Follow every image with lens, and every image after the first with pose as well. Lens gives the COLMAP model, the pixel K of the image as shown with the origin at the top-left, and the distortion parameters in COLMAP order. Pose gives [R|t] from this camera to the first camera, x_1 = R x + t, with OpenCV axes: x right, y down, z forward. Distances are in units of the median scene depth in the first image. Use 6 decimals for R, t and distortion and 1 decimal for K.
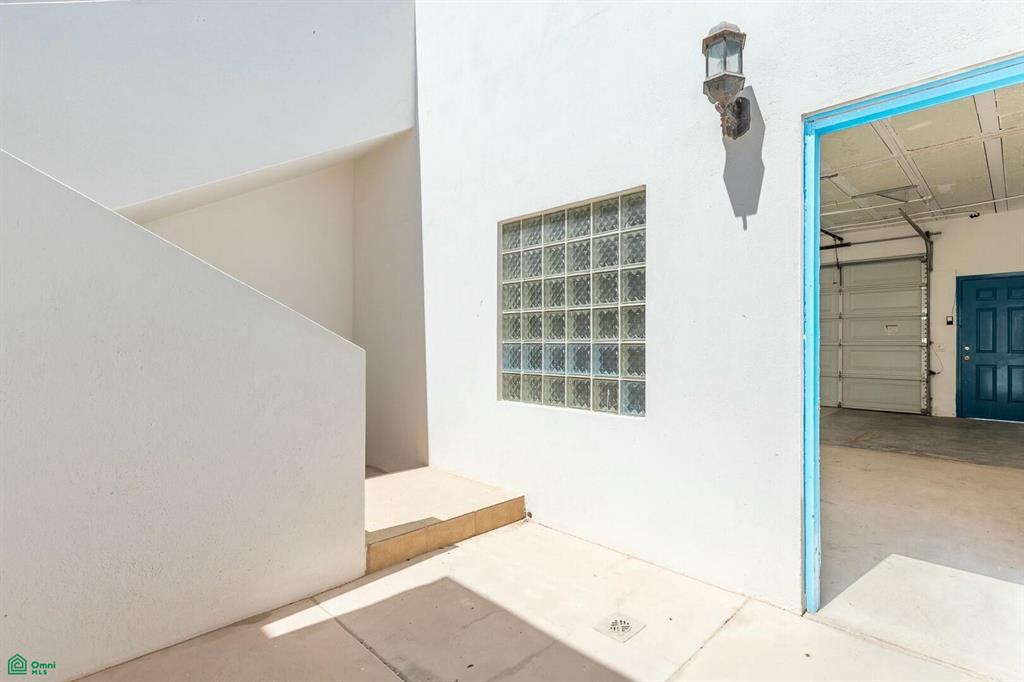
lens RADIAL K [[501.7, 0, 514.5], [0, 501.7, 341.0], [0, 0, 1]] dist [0.004028, 0.000319]
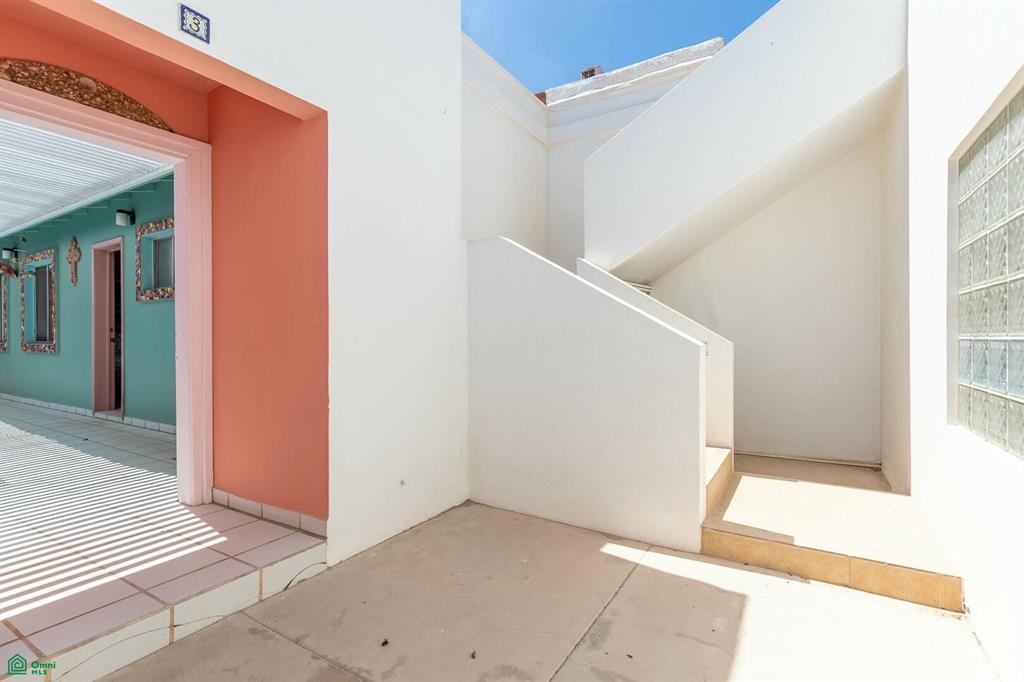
lens RADIAL K [[452.8, 0, 554.5], [0, 452.8, 335.9], [0, 0, 1]] dist [-0.000572, -0.000043]
pose [[0.278721, 0.008285, -0.960336, 0.528066], [0.003149, 0.999950, 0.009540, -0.009054], [0.960367, -0.005684, 0.278681, 0.423404]]
